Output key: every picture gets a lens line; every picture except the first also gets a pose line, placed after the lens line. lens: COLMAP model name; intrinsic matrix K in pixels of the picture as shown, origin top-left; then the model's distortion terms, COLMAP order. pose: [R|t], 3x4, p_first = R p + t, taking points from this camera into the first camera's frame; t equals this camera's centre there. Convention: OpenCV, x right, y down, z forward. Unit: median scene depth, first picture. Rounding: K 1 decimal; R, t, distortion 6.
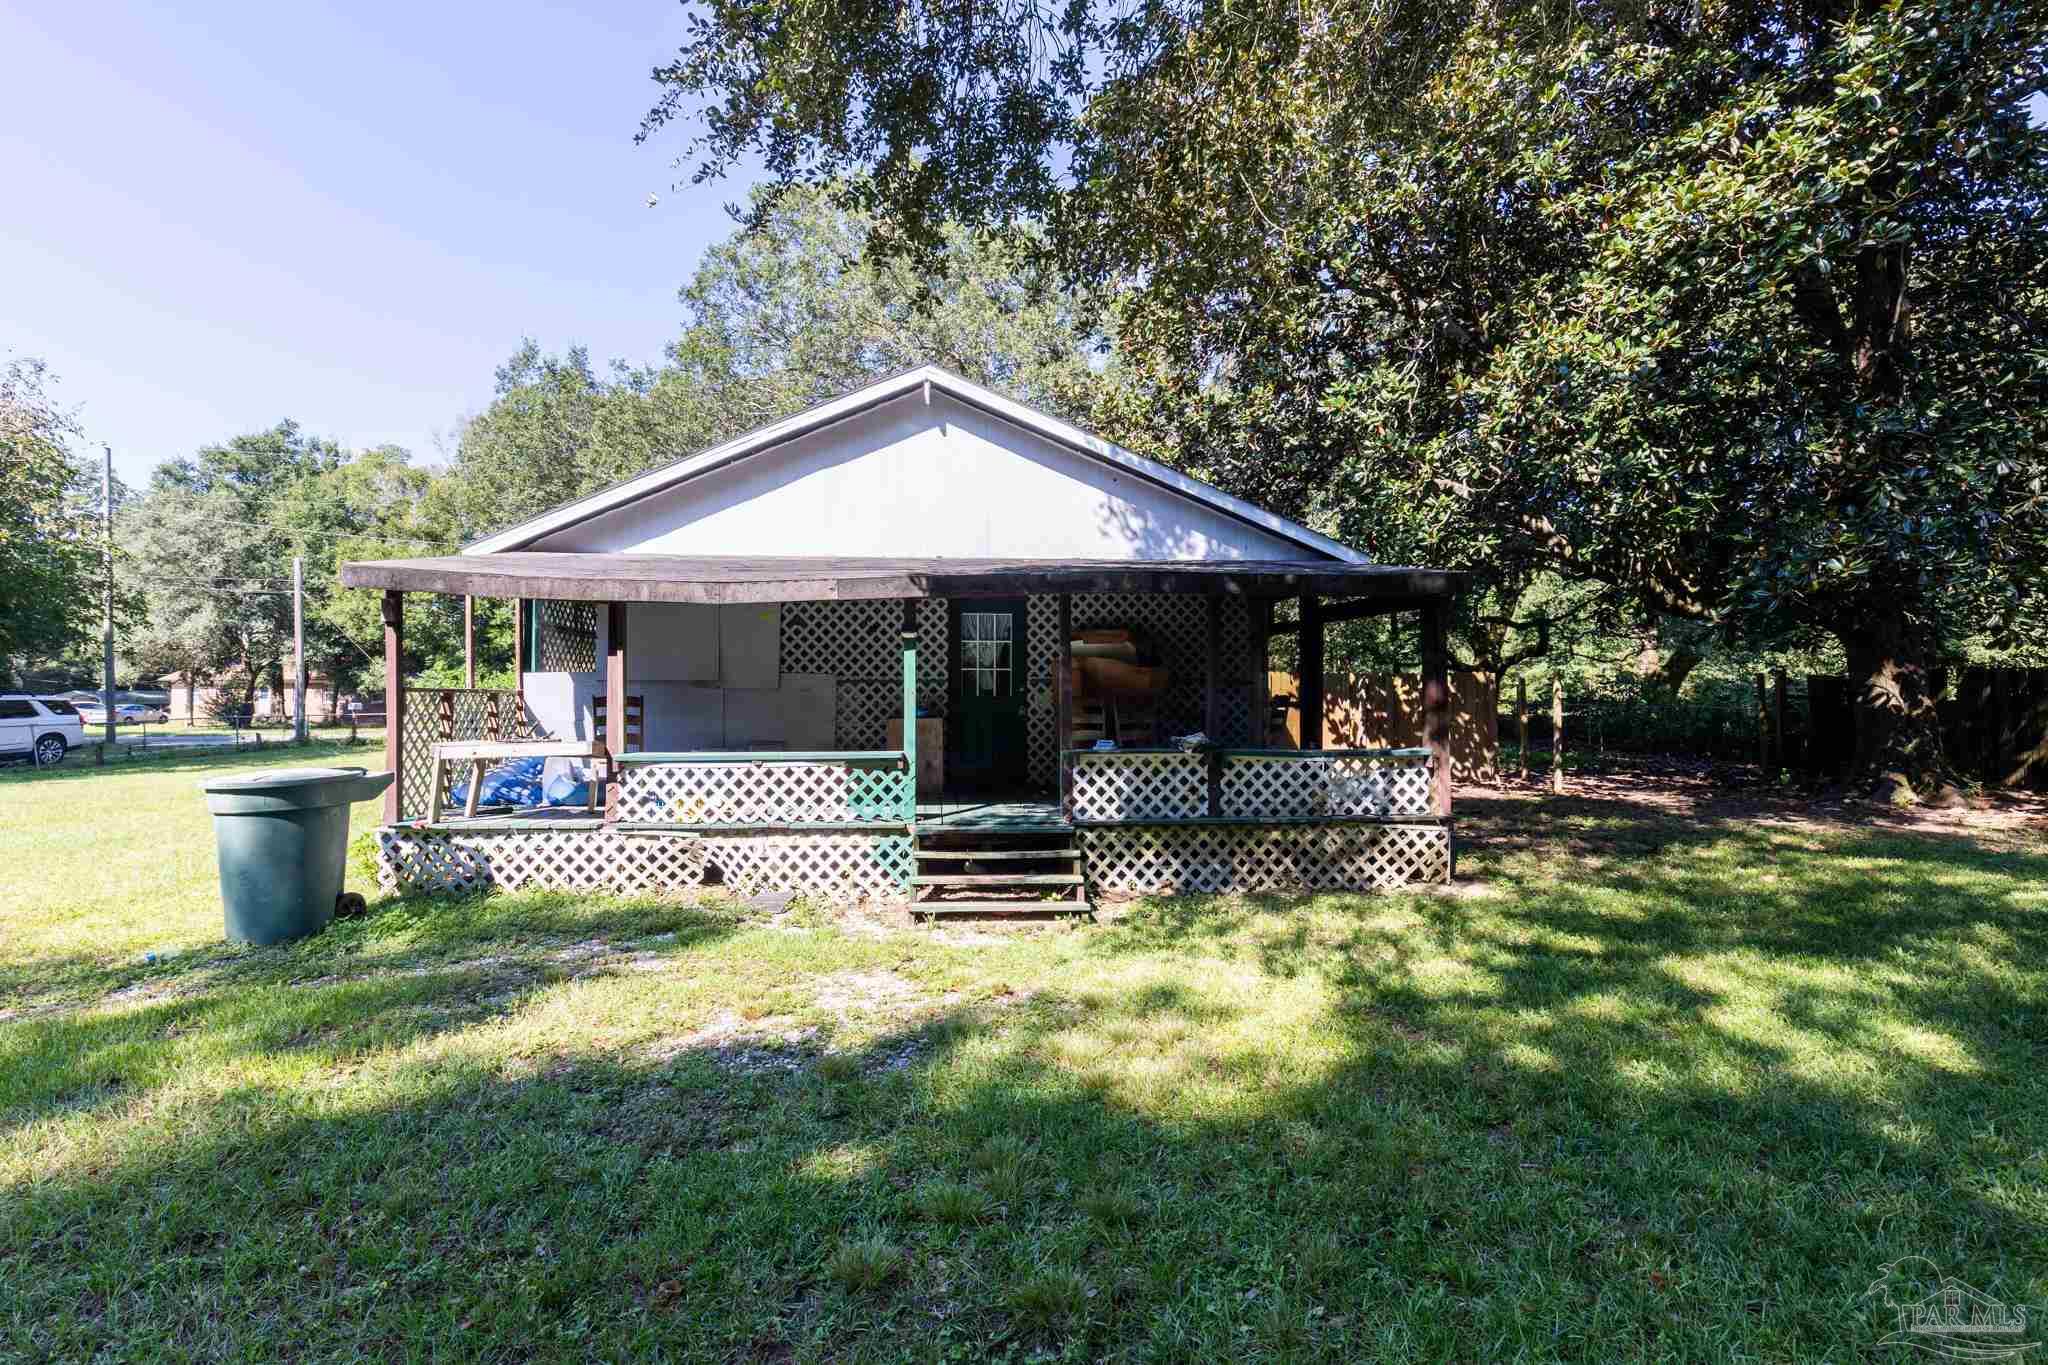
lens RADIAL K [[974.6, 0, 1024.0], [0, 974.6, 682.5], [0, 0, 1]] dist [0.001461, 0.000009]
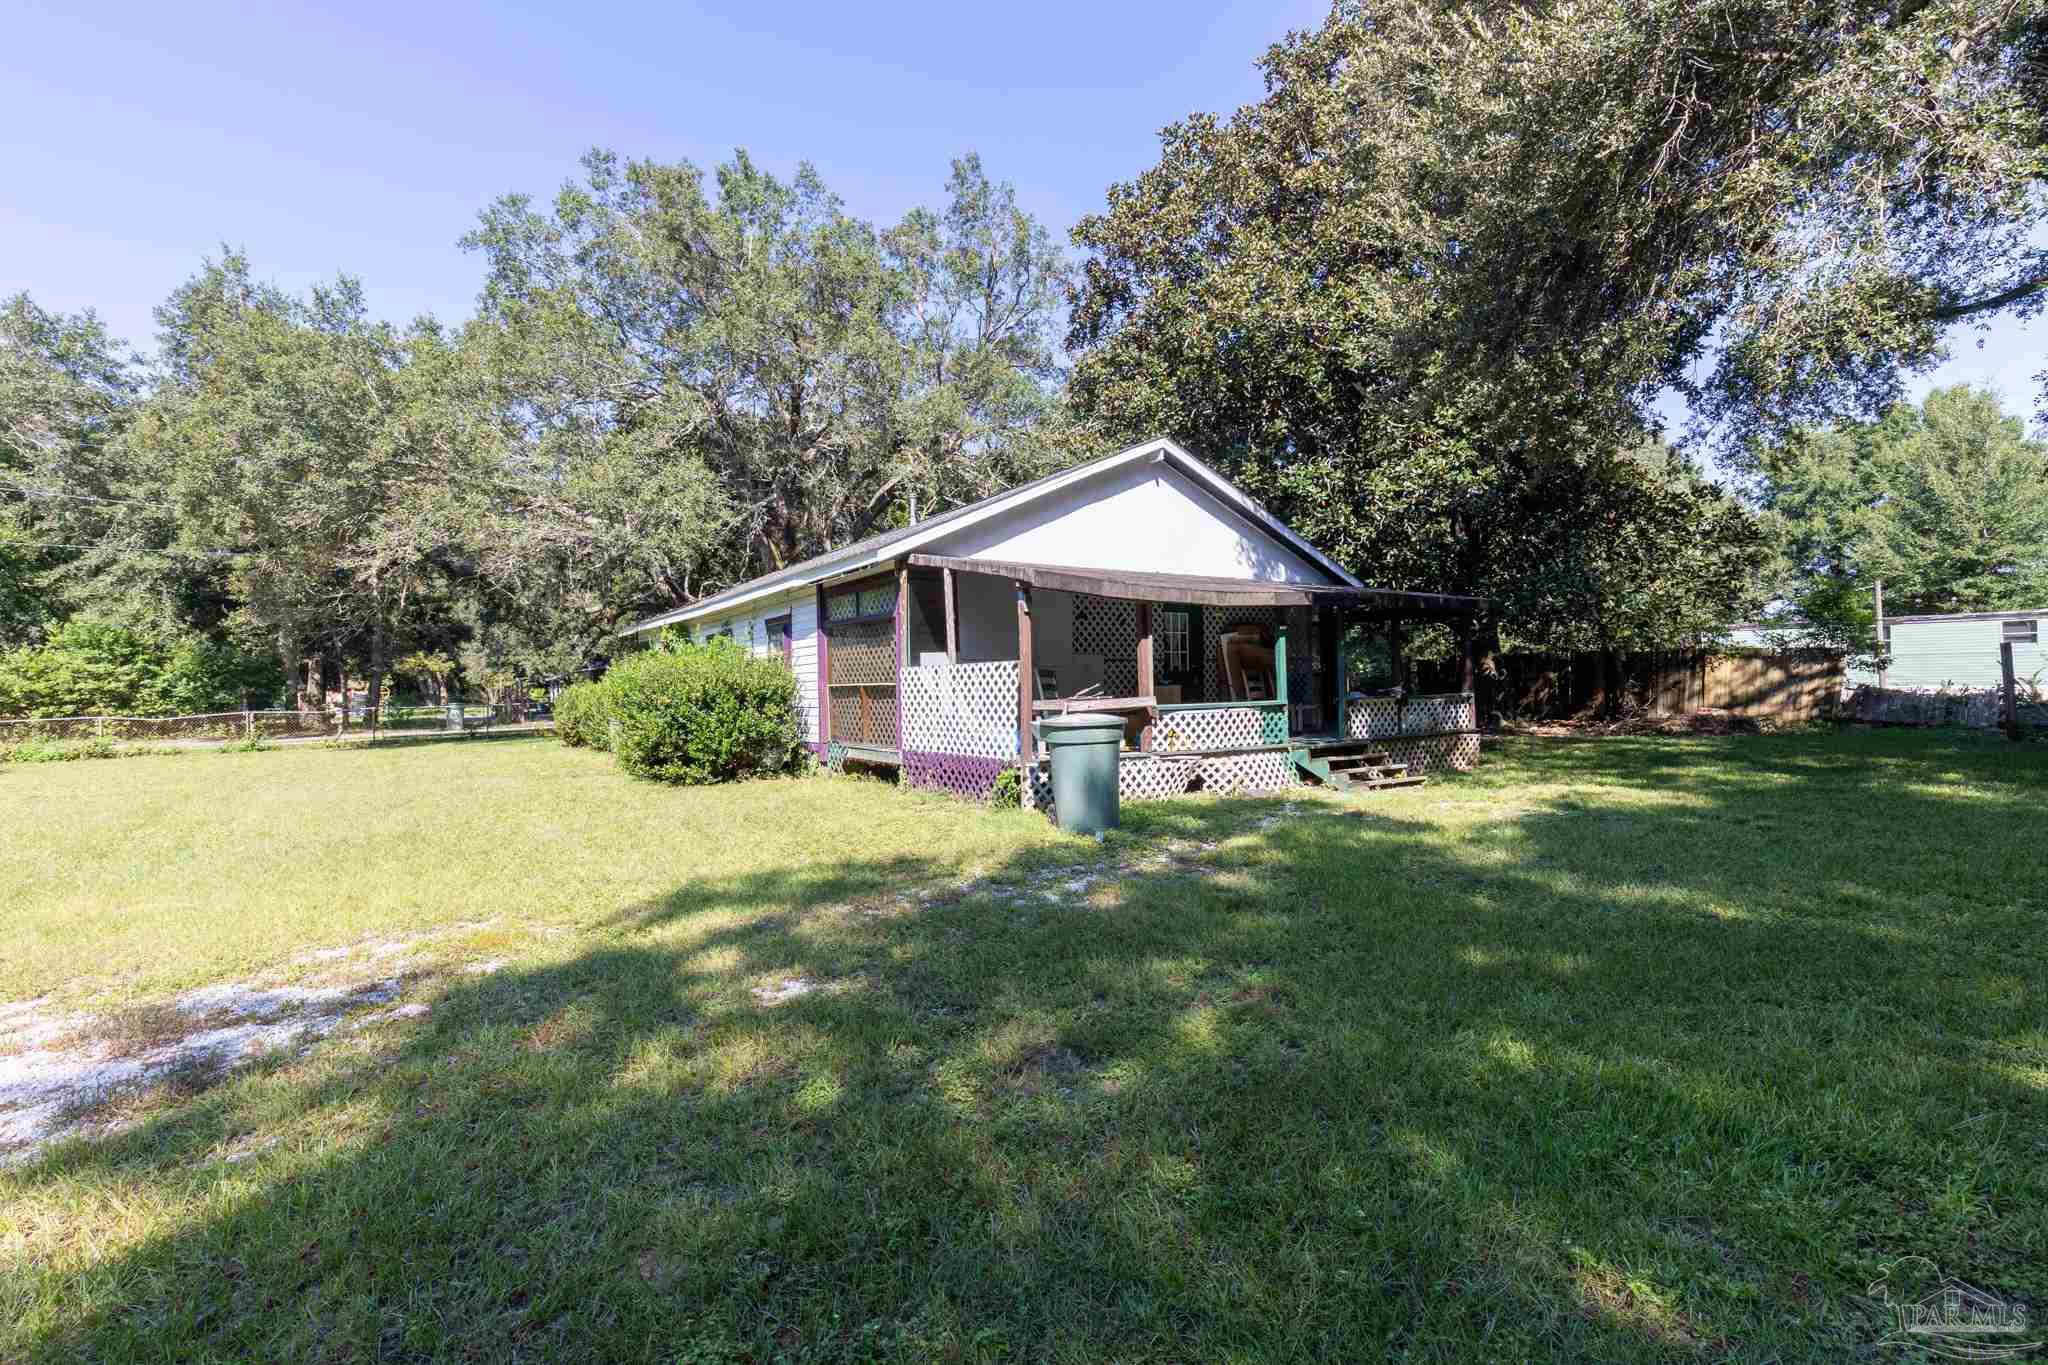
lens RADIAL K [[939.7, 0, 1024.0], [0, 939.7, 682.5], [0, 0, 1]] dist [-0.000061, -0.000035]
pose [[0.862331, -0.012212, 0.506197, -1.283344], [0.008151, 0.999914, 0.010237, 0.022089], [-0.506279, -0.004702, 0.862357, -0.120991]]
